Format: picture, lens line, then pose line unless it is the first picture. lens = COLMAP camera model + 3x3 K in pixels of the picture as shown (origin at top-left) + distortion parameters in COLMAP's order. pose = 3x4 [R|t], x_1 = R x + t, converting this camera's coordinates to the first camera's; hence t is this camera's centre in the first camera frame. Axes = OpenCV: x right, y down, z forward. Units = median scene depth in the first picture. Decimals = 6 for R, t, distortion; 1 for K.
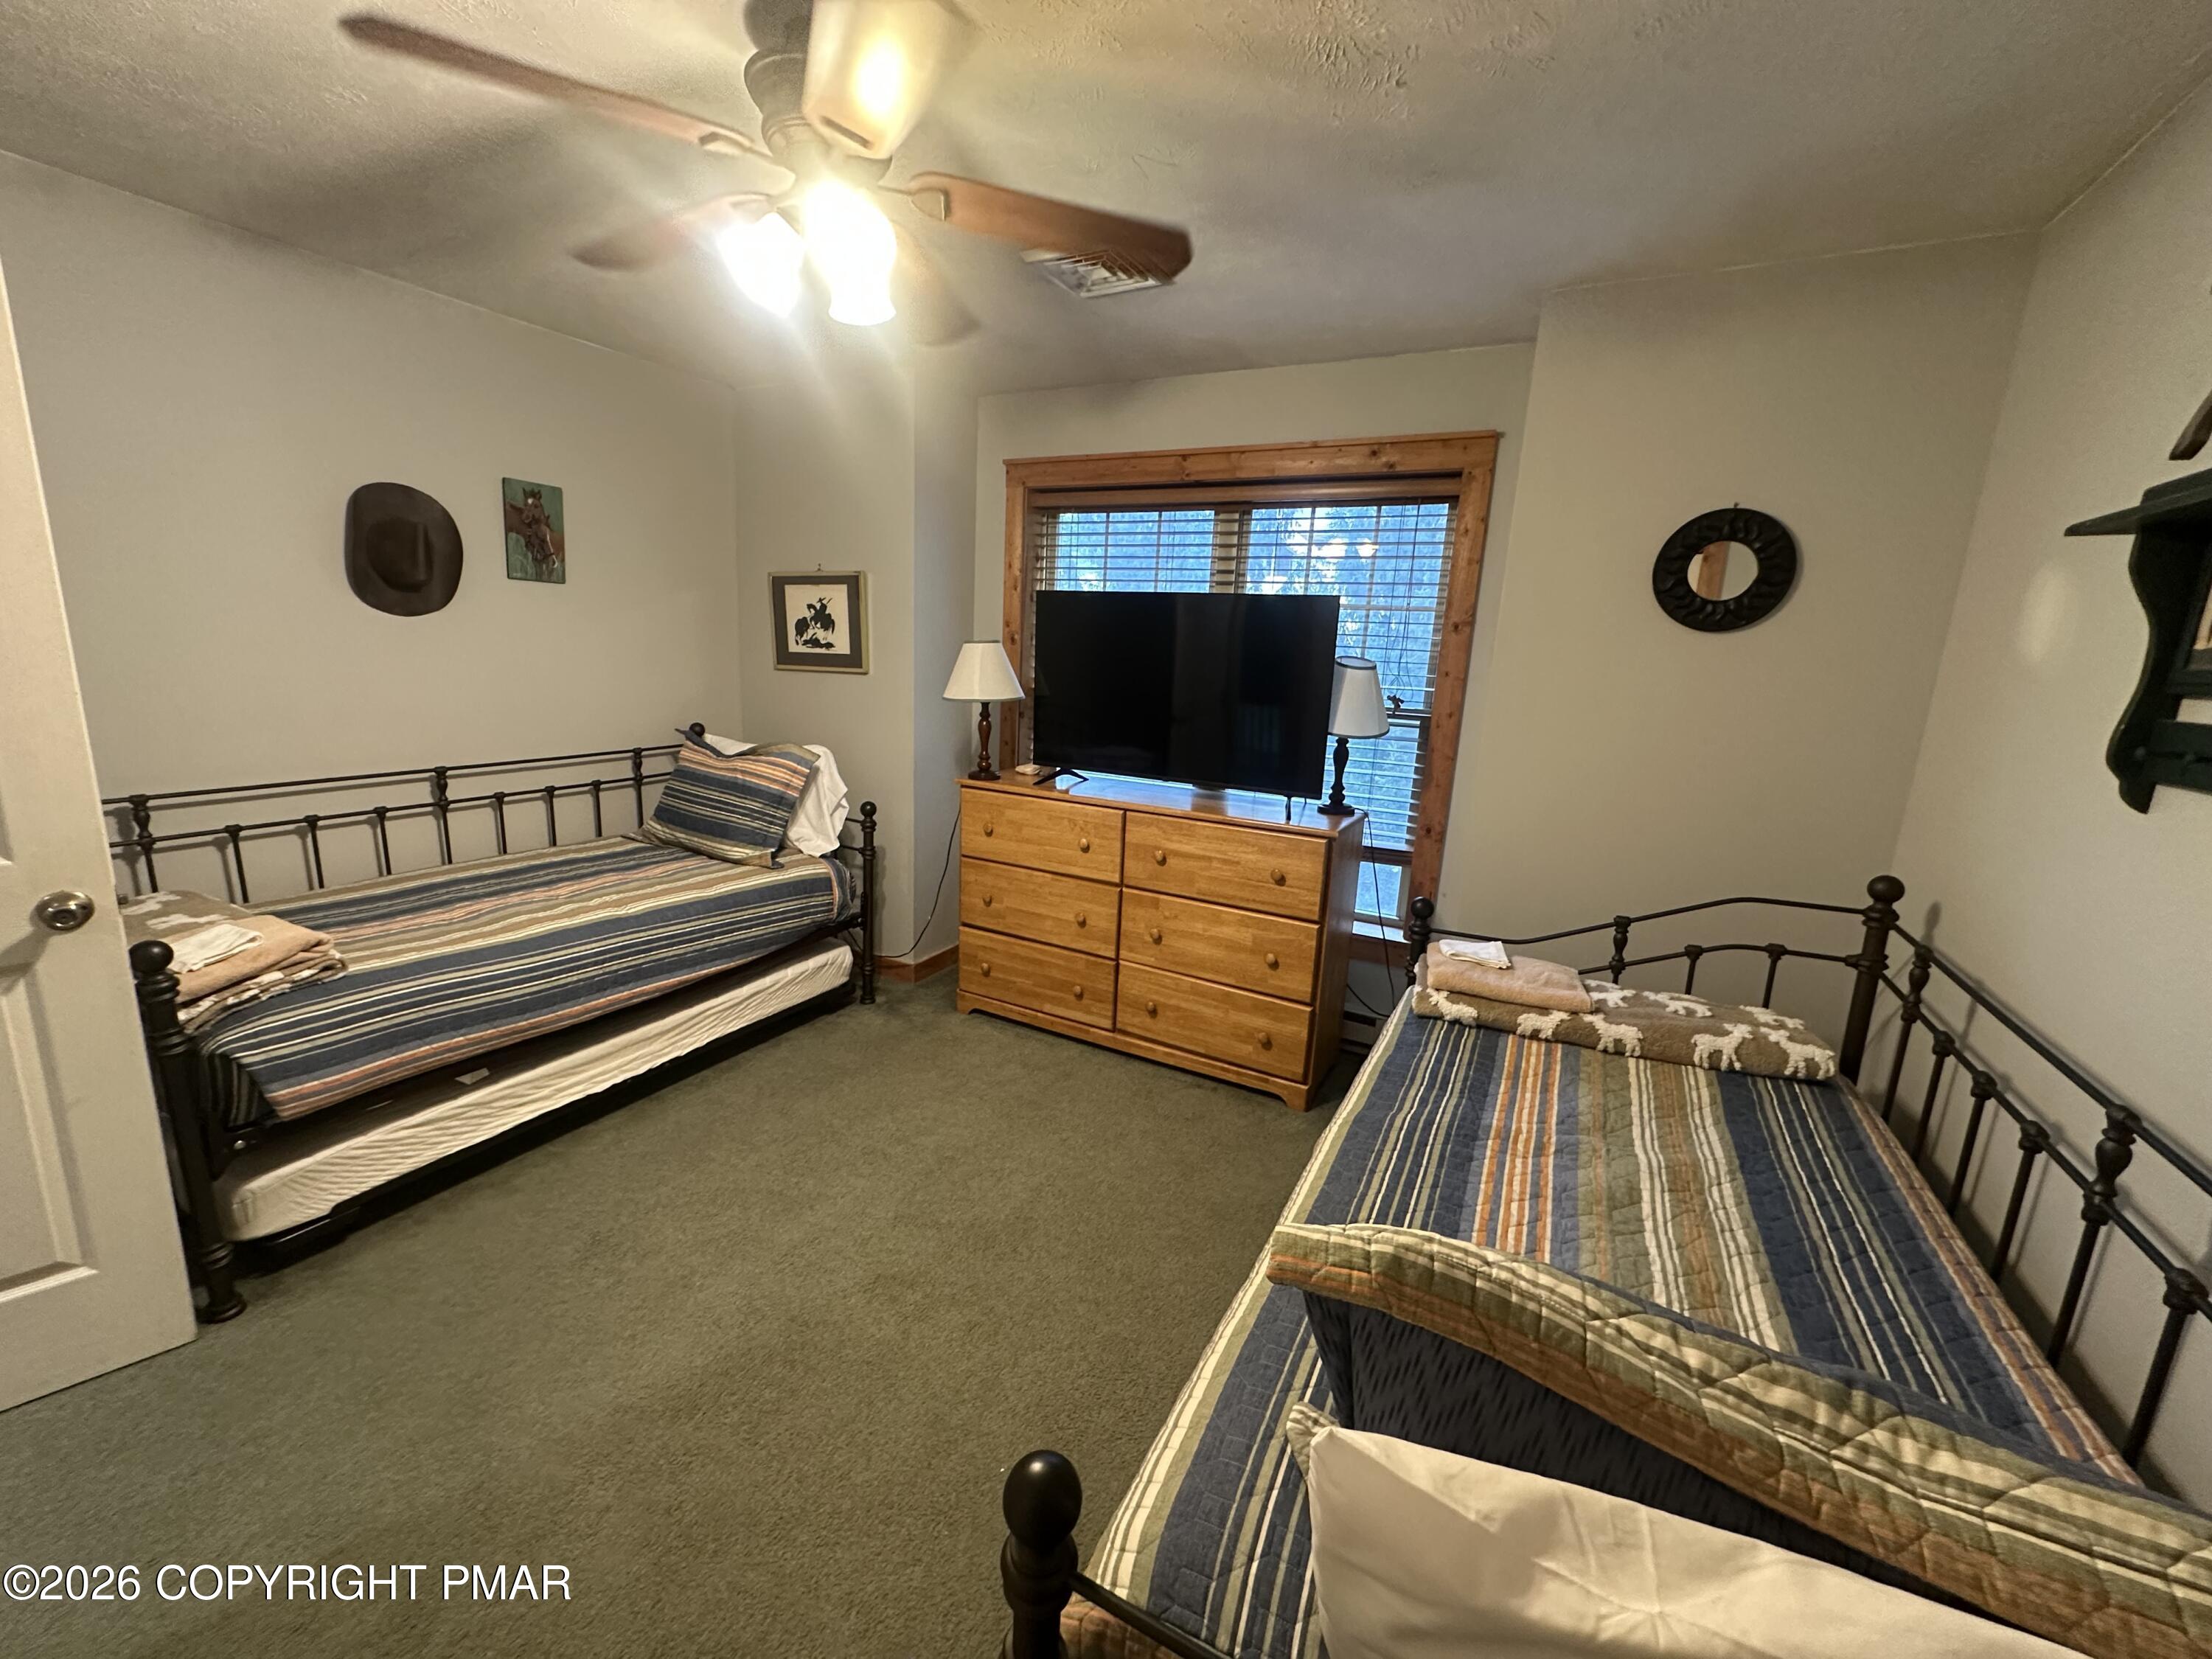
lens RADIAL K [[881.8, 0, 1103.8], [0, 881.8, 830.5], [0, 0, 1]] dist [-0.000636, -0.000143]
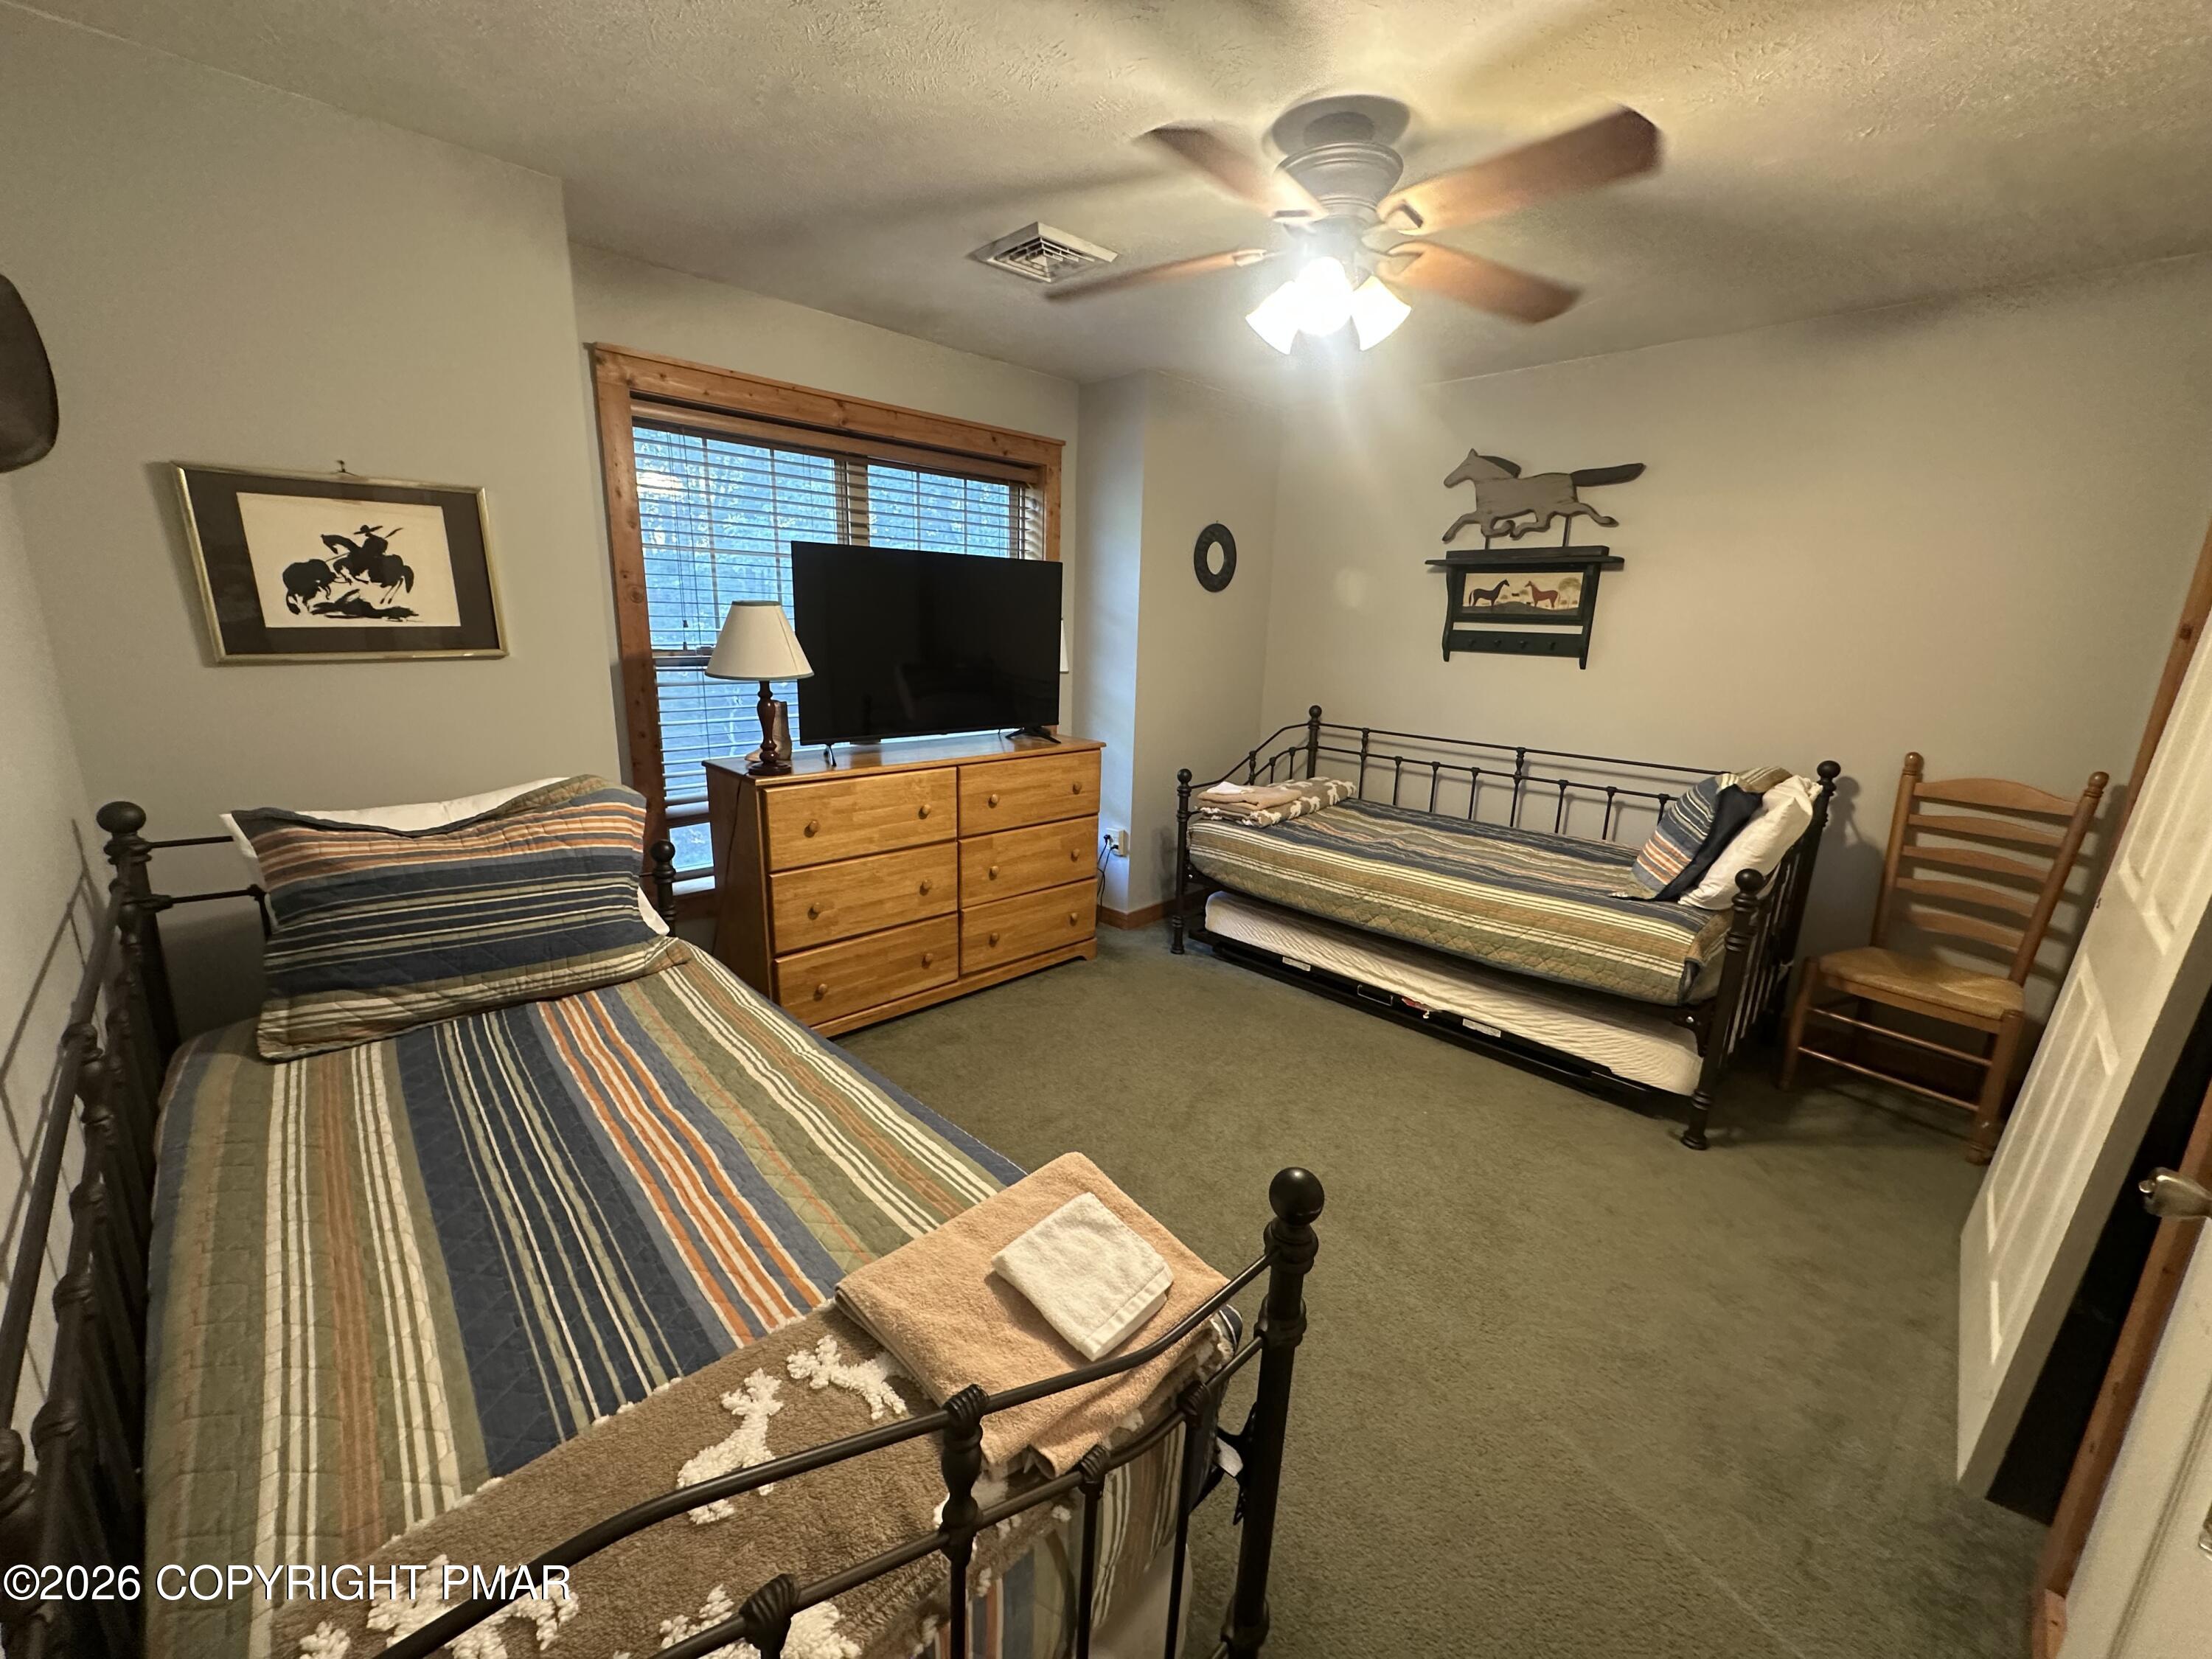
lens RADIAL K [[920.8, 0, 1106.0], [0, 920.8, 829.5], [0, 0, 1]] dist [0.002610, 0.000162]
pose [[0.286765, -0.256103, 0.923134, -0.897620], [0.179552, 0.960897, 0.210803, -0.140656], [-0.941024, 0.105300, 0.321536, 0.467267]]
